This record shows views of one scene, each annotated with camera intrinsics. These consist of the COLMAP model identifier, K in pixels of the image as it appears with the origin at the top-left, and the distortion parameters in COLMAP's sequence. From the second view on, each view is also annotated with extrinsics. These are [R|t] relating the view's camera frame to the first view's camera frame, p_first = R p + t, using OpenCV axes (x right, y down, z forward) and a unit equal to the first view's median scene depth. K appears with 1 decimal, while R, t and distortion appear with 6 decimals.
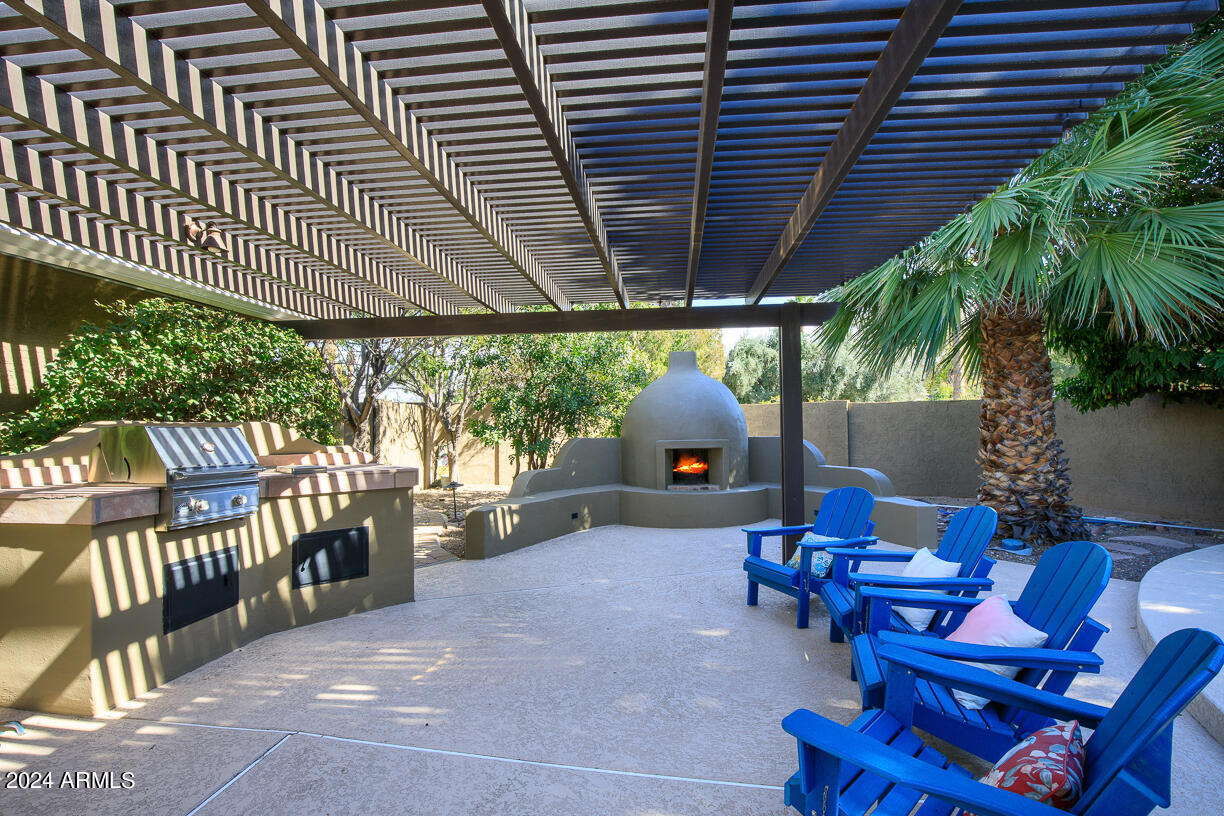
lens RADIAL K [[547.2, 0, 617.3], [0, 547.2, 411.0], [0, 0, 1]] dist [-0.038350, 0.006562]
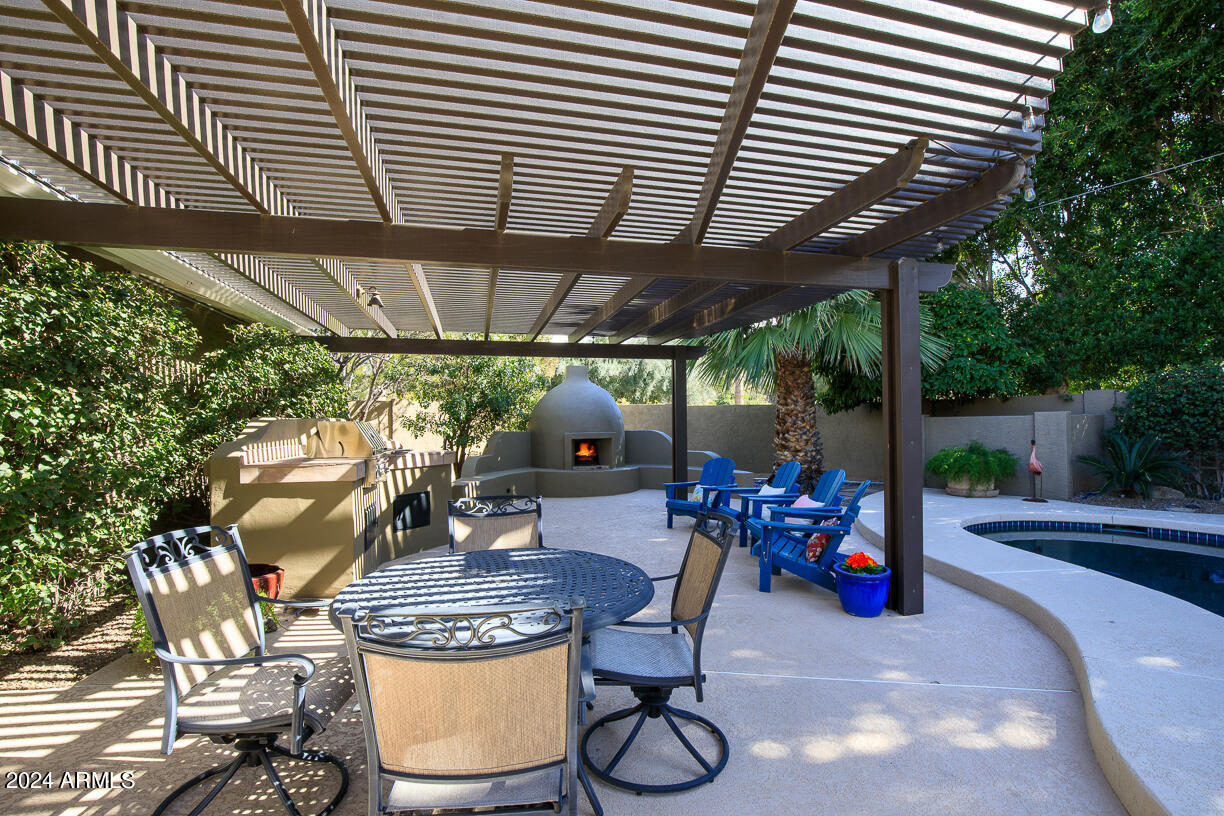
lens RADIAL K [[547.2, 0, 605.6], [0, 547.2, 412.7], [0, 0, 1]] dist [-0.038350, 0.006562]
pose [[0.943609, 0.008703, 0.330946, -0.352467], [-0.012009, 0.999896, 0.007947, -0.009239], [-0.330843, -0.011473, 0.943616, -0.371812]]
